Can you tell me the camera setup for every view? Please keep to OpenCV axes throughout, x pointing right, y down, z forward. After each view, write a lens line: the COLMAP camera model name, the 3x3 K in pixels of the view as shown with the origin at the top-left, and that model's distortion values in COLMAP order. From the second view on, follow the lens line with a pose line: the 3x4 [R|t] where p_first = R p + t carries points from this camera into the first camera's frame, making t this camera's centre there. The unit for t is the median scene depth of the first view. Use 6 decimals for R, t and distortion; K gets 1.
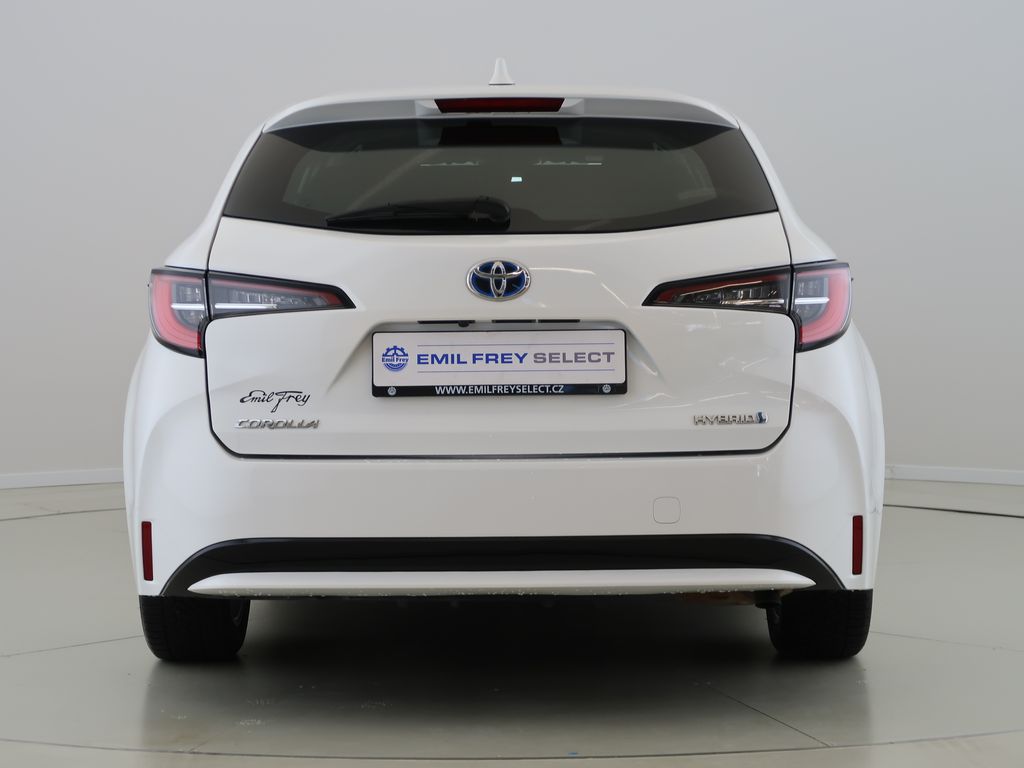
lens RADIAL K [[757.7, 0, 505.0], [0, 757.7, 377.9], [0, 0, 1]] dist [-0.004427, -0.003192]
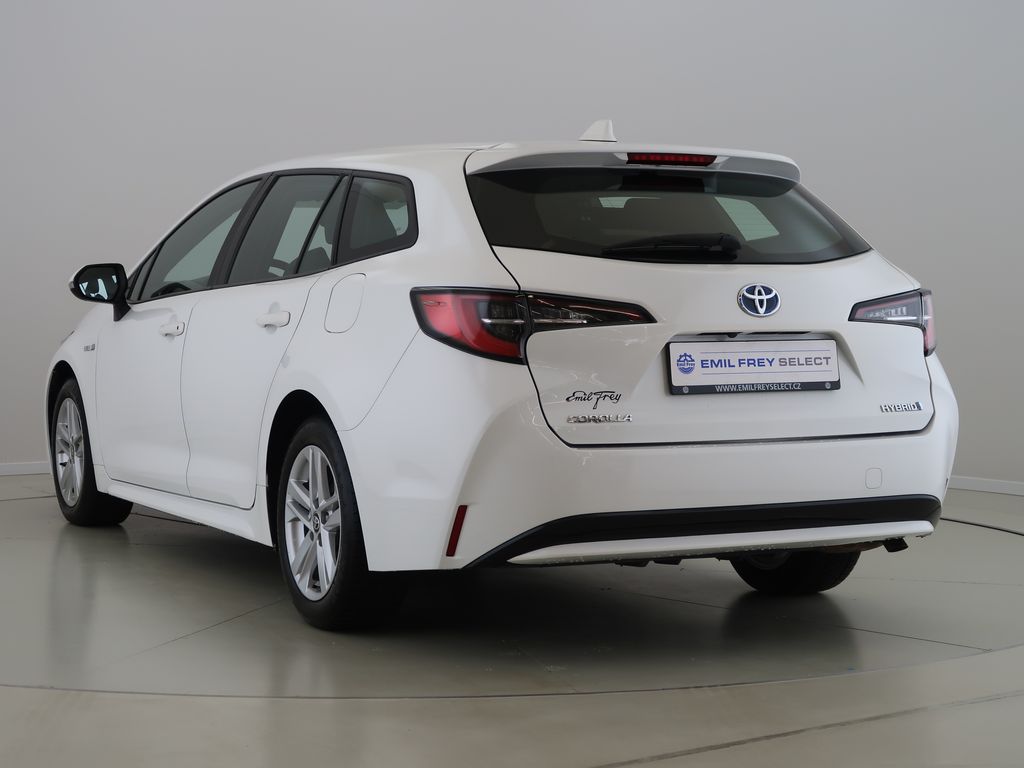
lens RADIAL K [[645.2, 0, 511.6], [0, 645.2, 385.2], [0, 0, 1]] dist [-0.031944, -0.004131]
pose [[0.989411, -0.016088, 0.144247, -0.559154], [0.016385, 0.999865, -0.000872, 0.006018], [-0.144213, 0.003226, 0.989541, 0.006036]]
